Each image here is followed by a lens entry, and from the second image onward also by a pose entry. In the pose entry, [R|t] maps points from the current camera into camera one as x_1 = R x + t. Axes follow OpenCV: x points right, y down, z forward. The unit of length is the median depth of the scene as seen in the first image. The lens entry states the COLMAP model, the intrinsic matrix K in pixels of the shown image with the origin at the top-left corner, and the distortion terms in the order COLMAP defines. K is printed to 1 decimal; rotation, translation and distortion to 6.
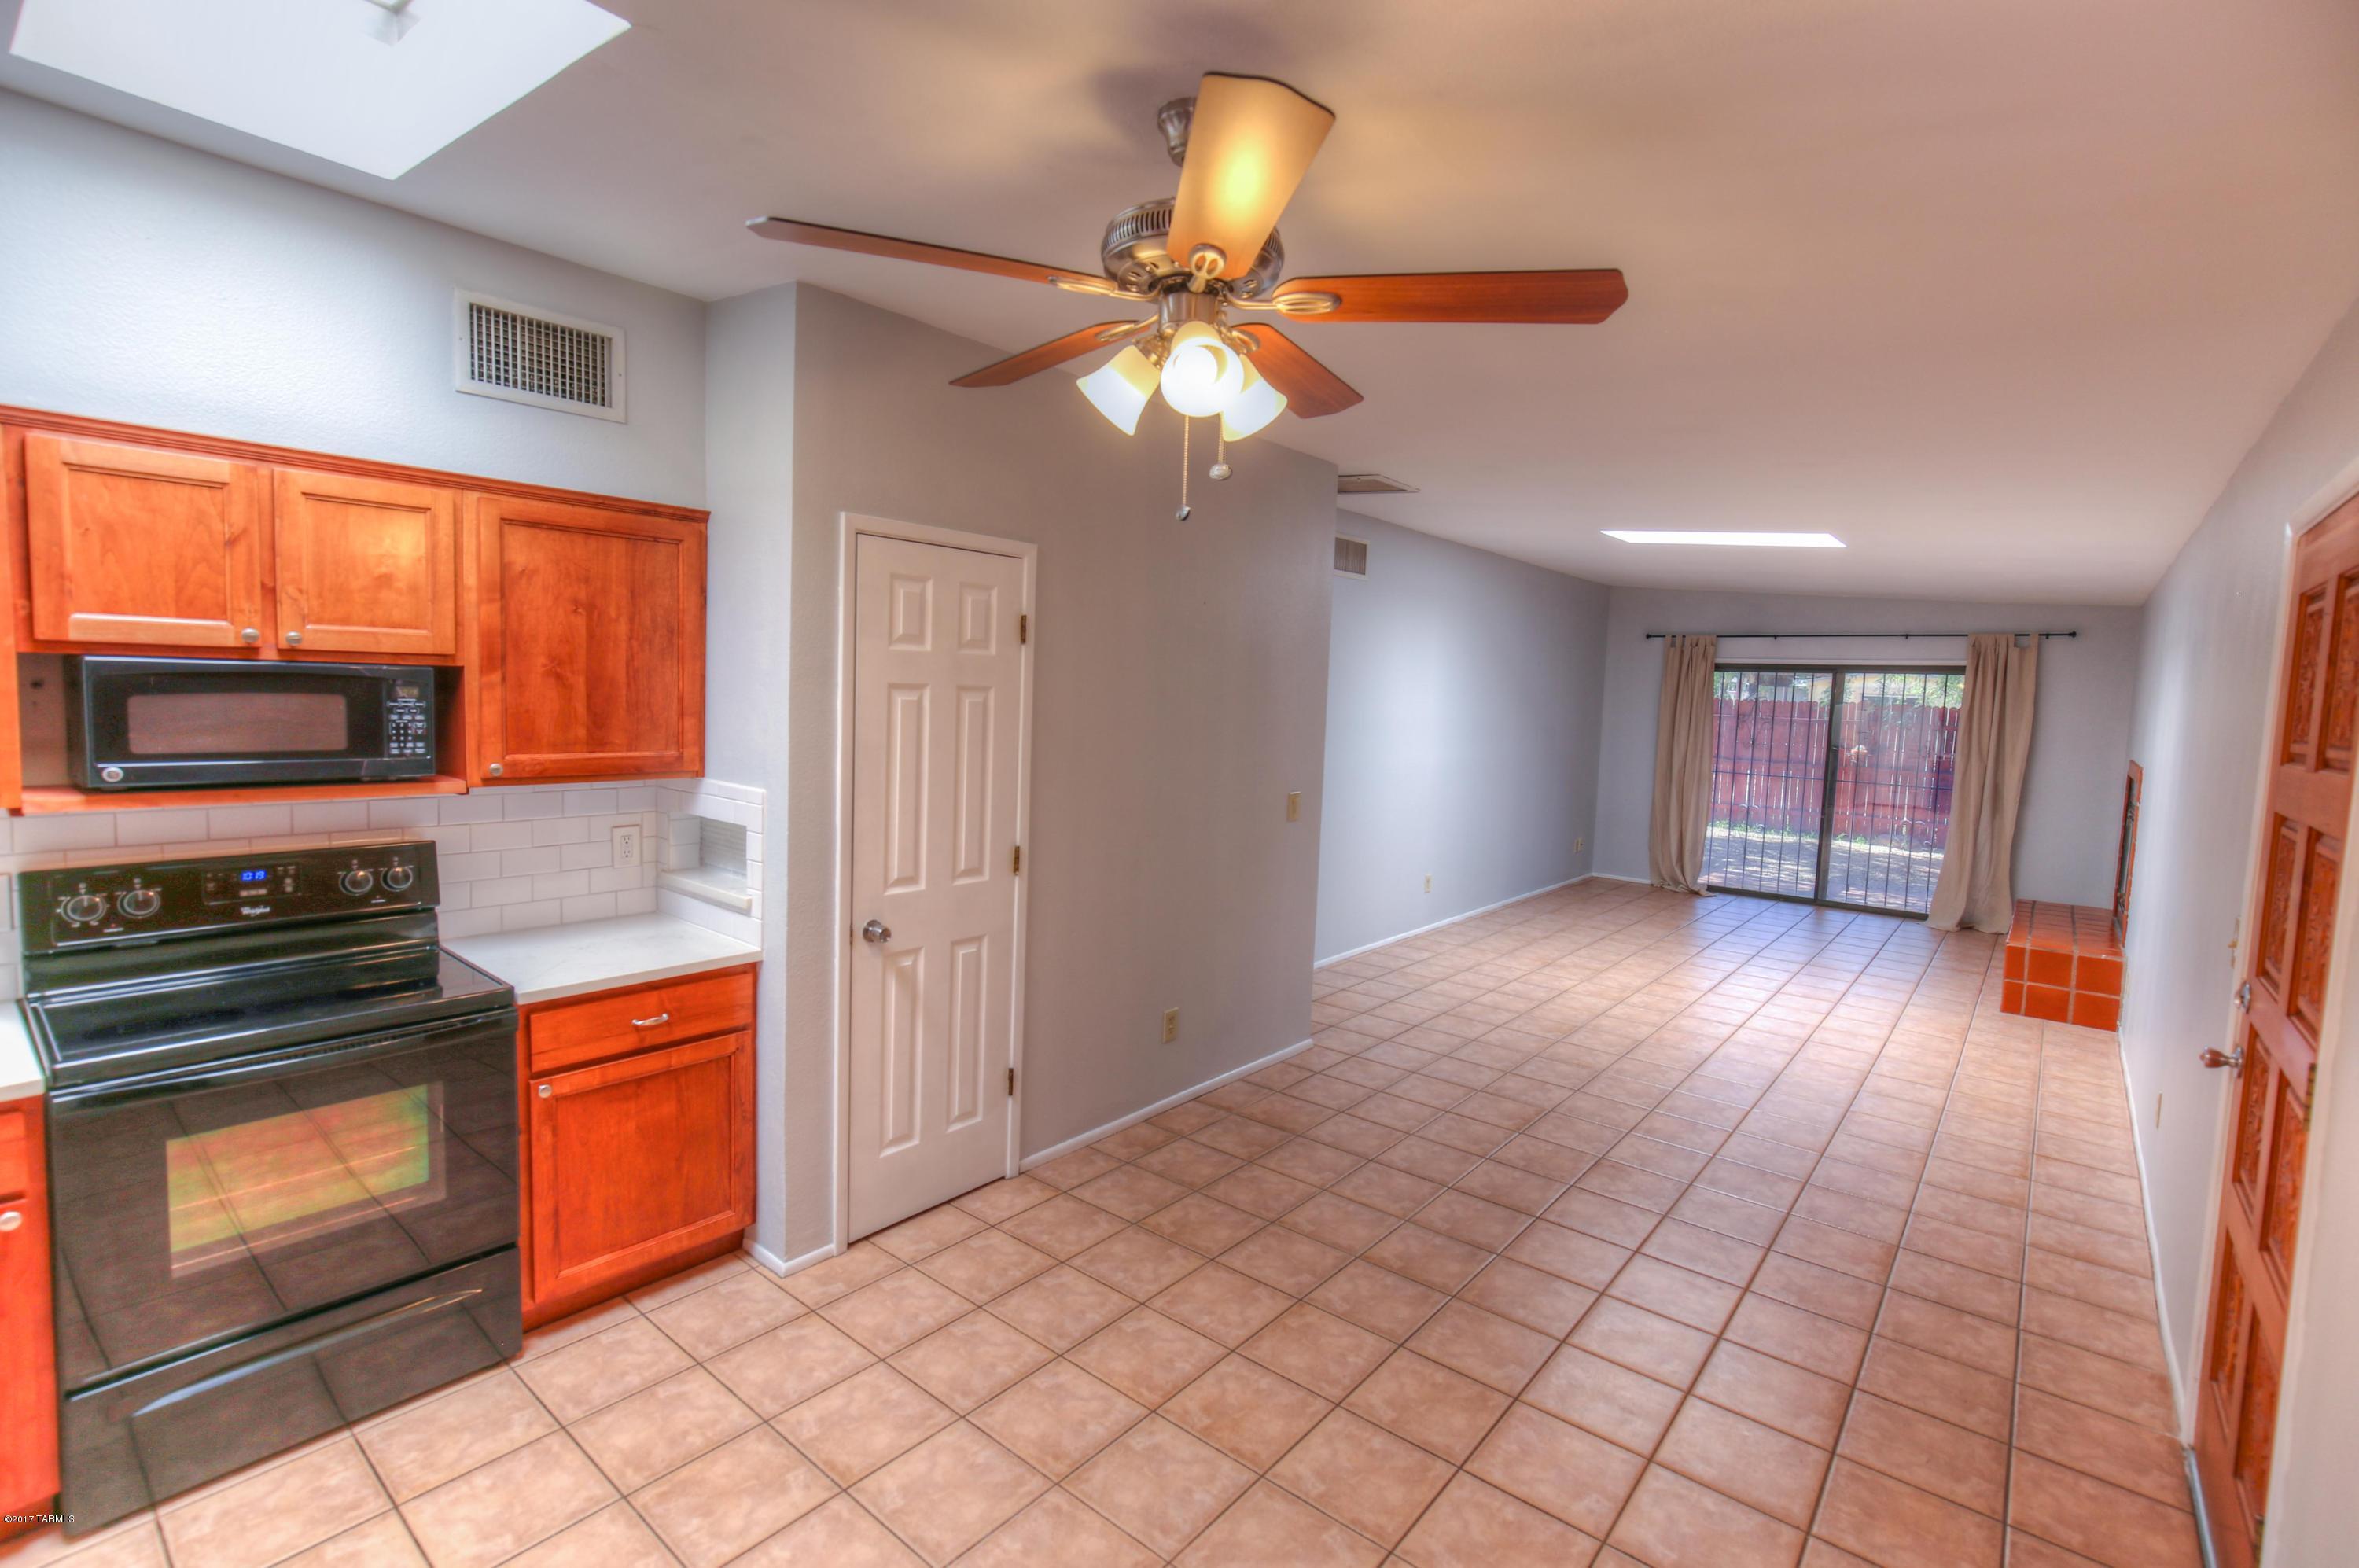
lens RADIAL K [[1077.2, 0, 1186.1], [0, 1077.2, 773.3], [0, 0, 1]] dist [-0.009919, 0.005131]
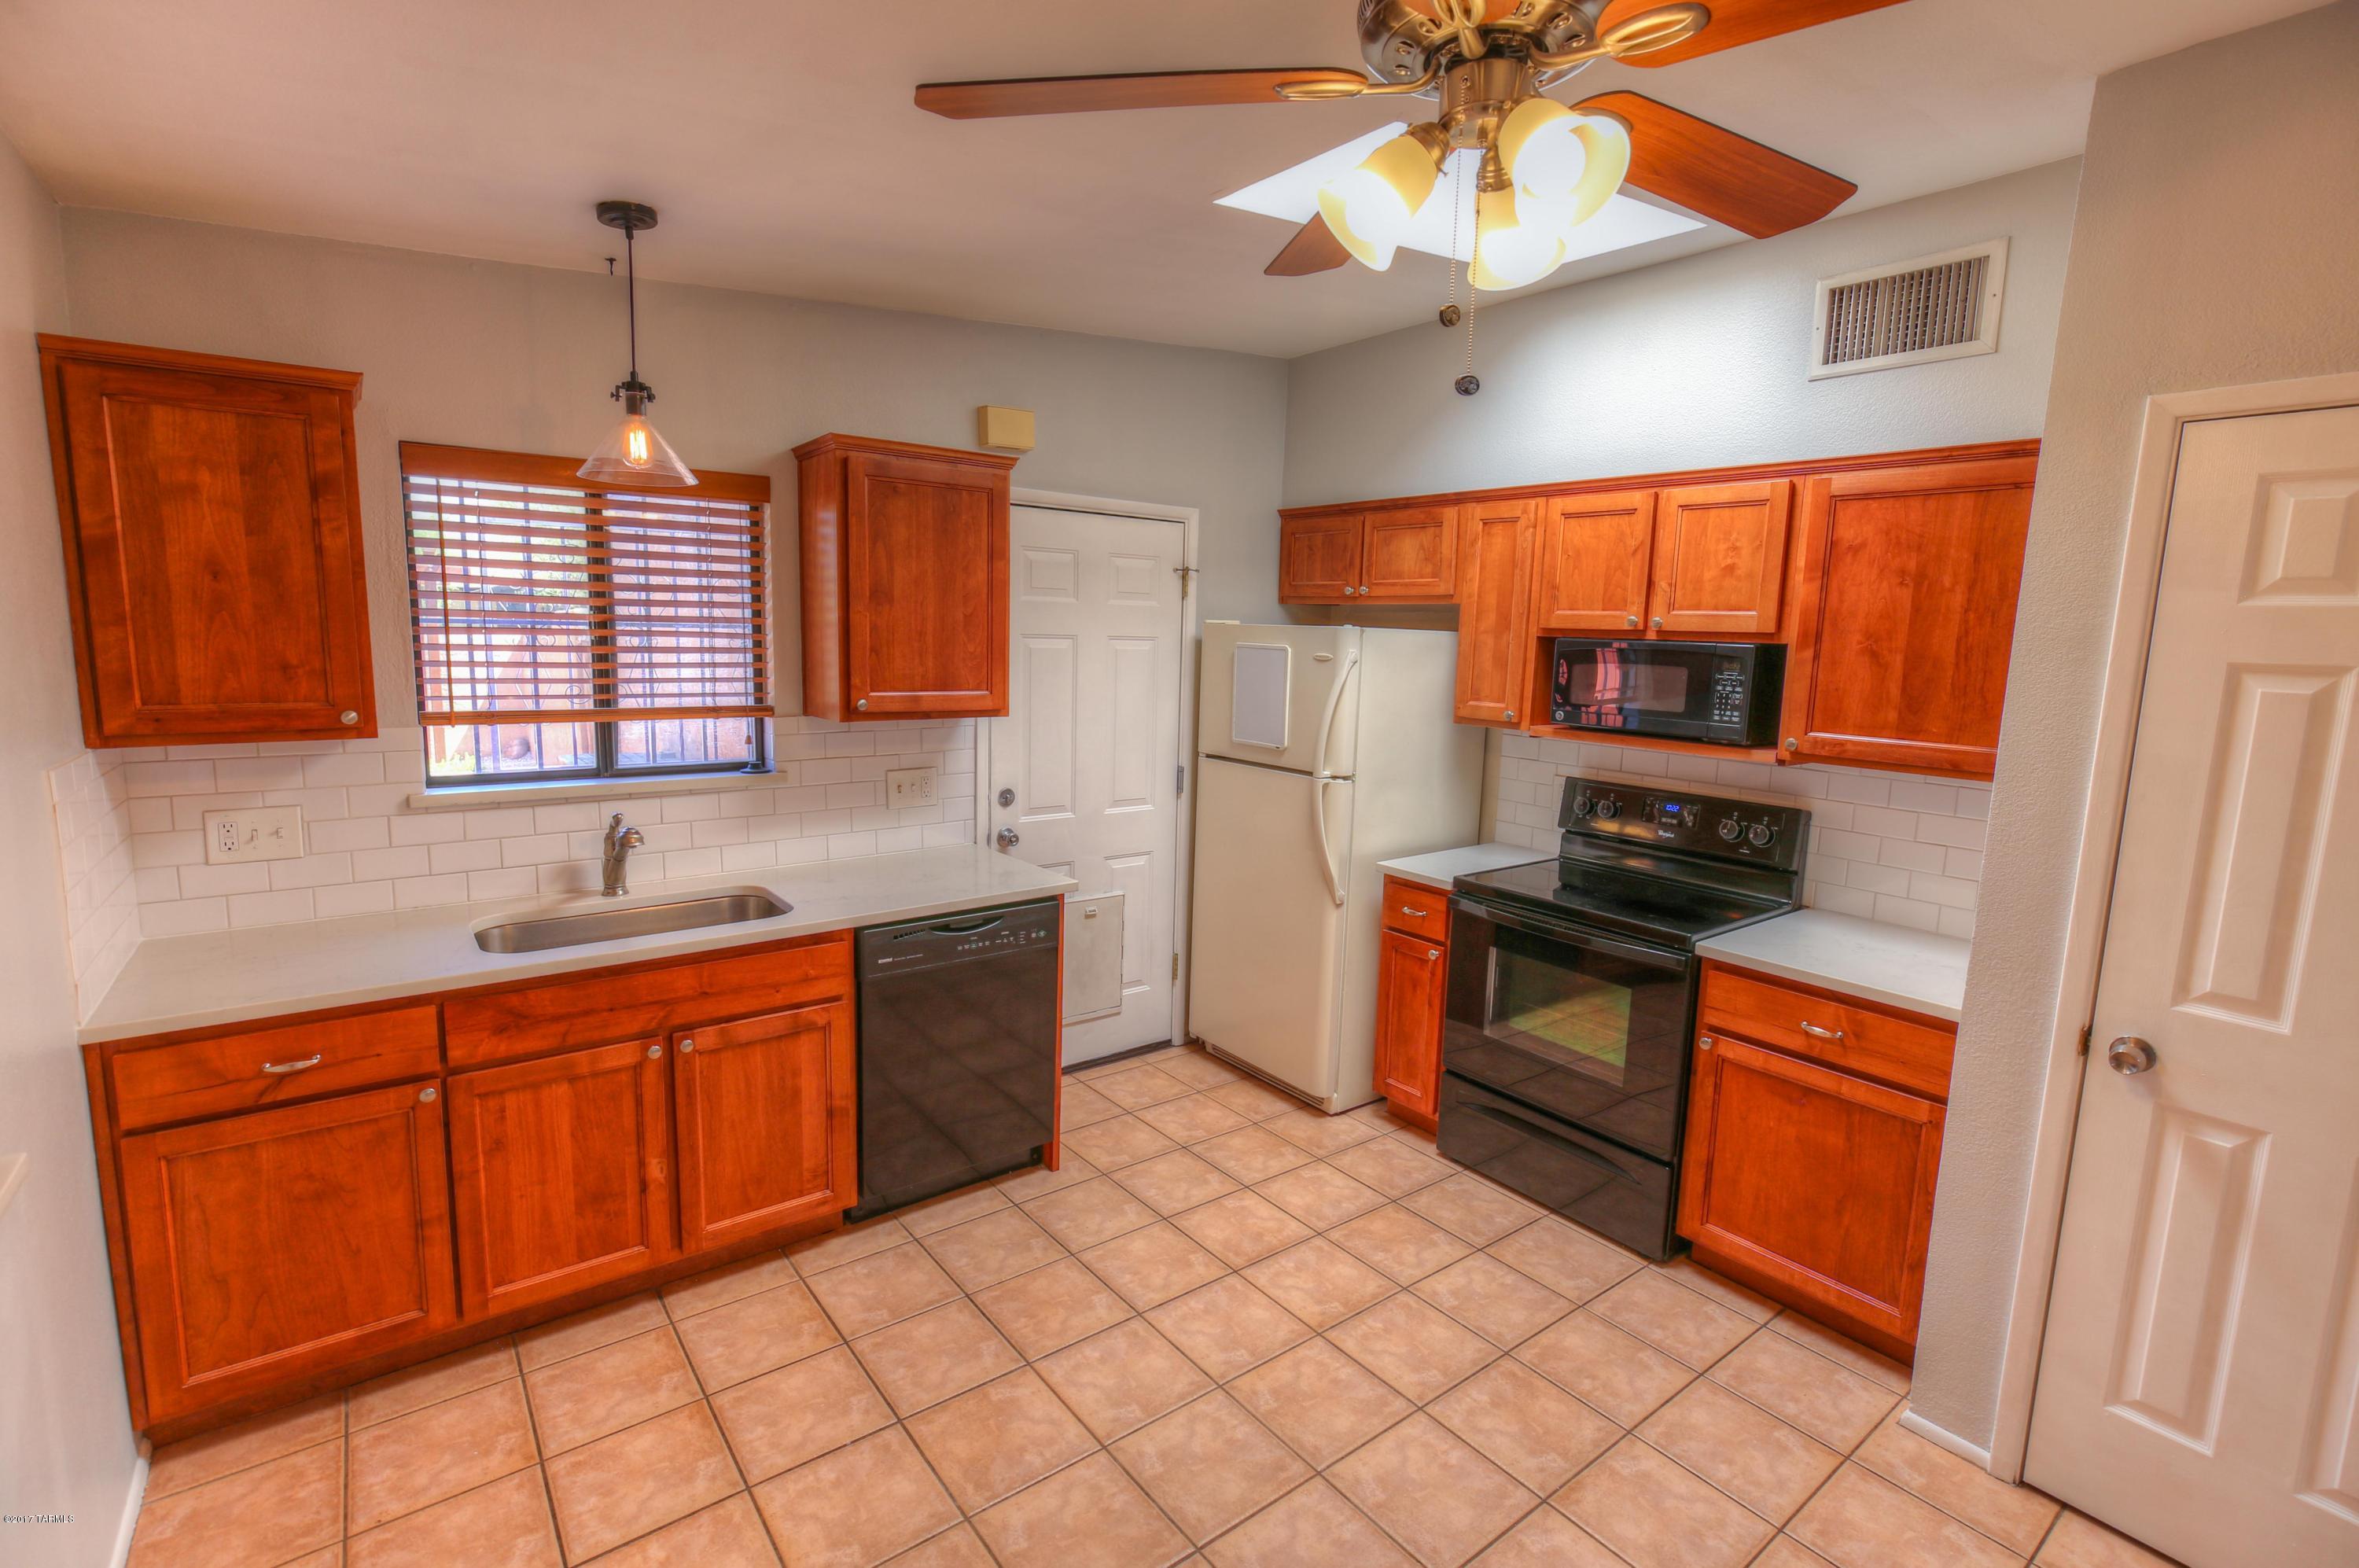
lens RADIAL K [[1077.2, 0, 1176.2], [0, 1077.2, 776.1], [0, 0, 1]] dist [-0.009919, 0.005131]
pose [[-0.219478, 0.095270, -0.970955, 0.484814], [-0.114643, 0.985807, 0.122641, -0.031191], [0.968858, 0.138230, -0.205441, 0.631344]]
